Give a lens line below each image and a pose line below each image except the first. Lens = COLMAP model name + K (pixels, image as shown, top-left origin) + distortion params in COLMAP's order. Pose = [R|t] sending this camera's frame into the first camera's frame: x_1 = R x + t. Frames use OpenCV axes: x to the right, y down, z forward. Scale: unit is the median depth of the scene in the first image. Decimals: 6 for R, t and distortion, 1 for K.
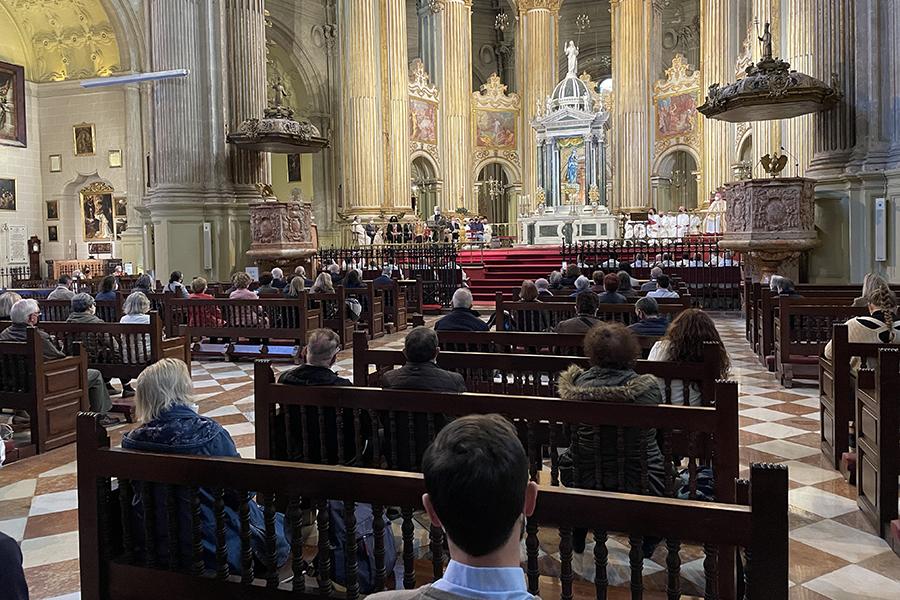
lens RADIAL K [[664.4, 0, 449.4], [0, 664.4, 264.6], [0, 0, 1]] dist [0.094833, -0.120198]
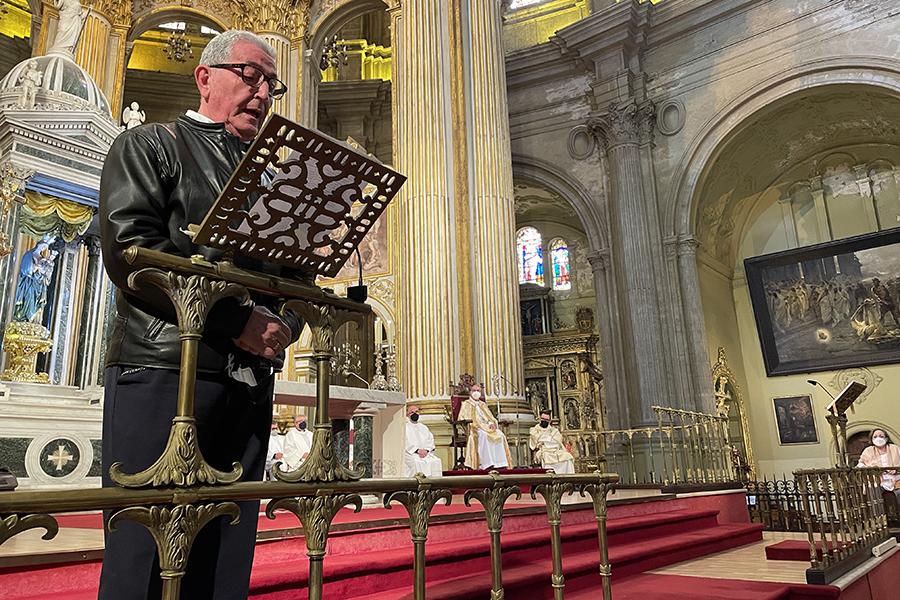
lens RADIAL K [[676.3, 0, 446.0], [0, 676.3, 295.0], [0, 0, 1]] dist [0.097968, -0.125768]
pose [[0.381076, 0.249751, 0.890172, -0.052152], [0.048453, 0.956105, -0.288992, -0.018716], [-0.923273, 0.153259, 0.352247, 0.602067]]
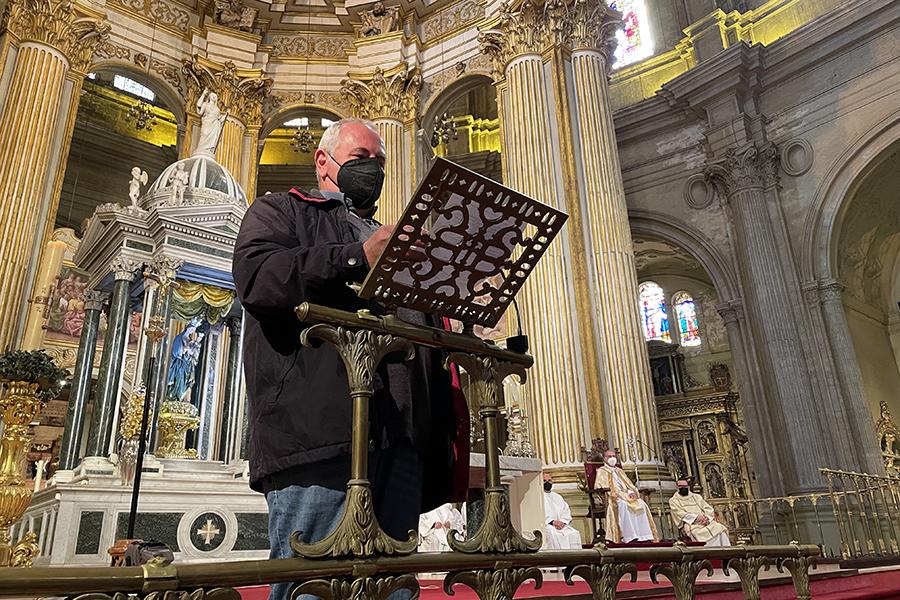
lens RADIAL K [[676.3, 0, 446.8], [0, 676.3, 290.8], [0, 0, 1]] dist [0.096220, -0.123412]
pose [[0.537760, 0.308856, 0.784488, -0.050636], [0.045968, 0.918358, -0.393072, -0.018796], [-0.841844, 0.247440, 0.479658, 0.606705]]
